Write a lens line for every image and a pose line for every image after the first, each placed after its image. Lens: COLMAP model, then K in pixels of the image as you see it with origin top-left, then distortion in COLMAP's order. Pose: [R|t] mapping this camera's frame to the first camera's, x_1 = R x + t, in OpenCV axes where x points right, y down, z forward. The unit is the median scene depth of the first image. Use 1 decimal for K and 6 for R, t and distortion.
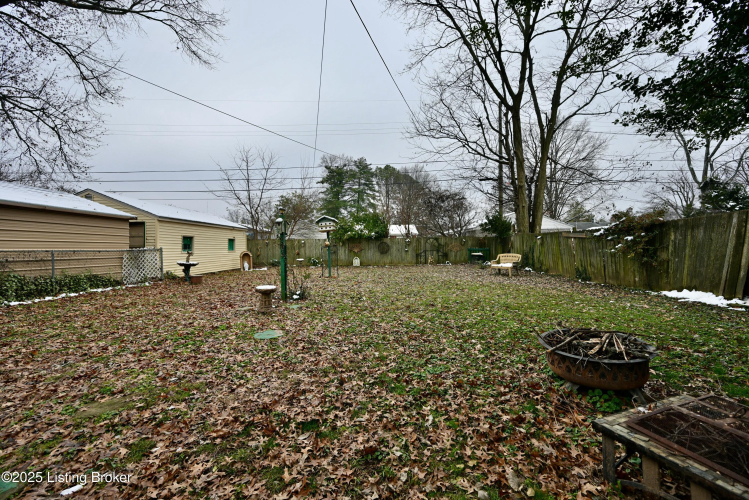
lens RADIAL K [[299.0, 0, 375.1], [0, 299.0, 251.0], [0, 0, 1]] dist [-0.000469, -0.000090]
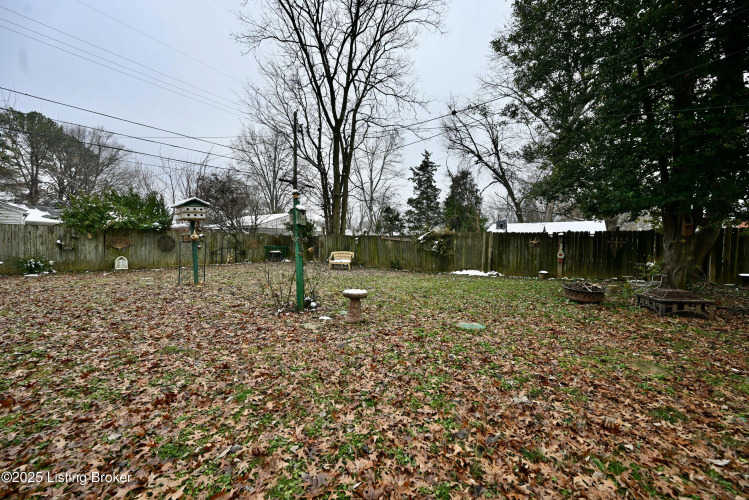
lens RADIAL K [[299.0, 0, 375.1], [0, 299.0, 251.0], [0, 0, 1]] dist [-0.000469, -0.000090]
pose [[0.546590, 0.002918, 0.837395, -0.405932], [-0.008176, 0.999965, 0.001853, 0.003205], [-0.837360, -0.007859, 0.546595, 0.189312]]
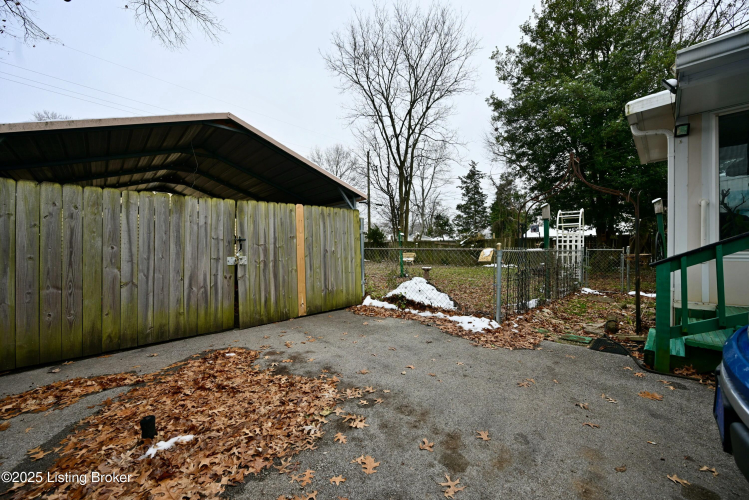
lens RADIAL K [[299.0, 0, 375.1], [0, 299.0, 251.0], [0, 0, 1]] dist [-0.000469, -0.000090]
pose [[0.678845, -0.002112, 0.734279, -0.807615], [0.007633, 0.999962, -0.004180, 0.003821], [-0.734242, 0.008442, 0.678835, -0.048291]]
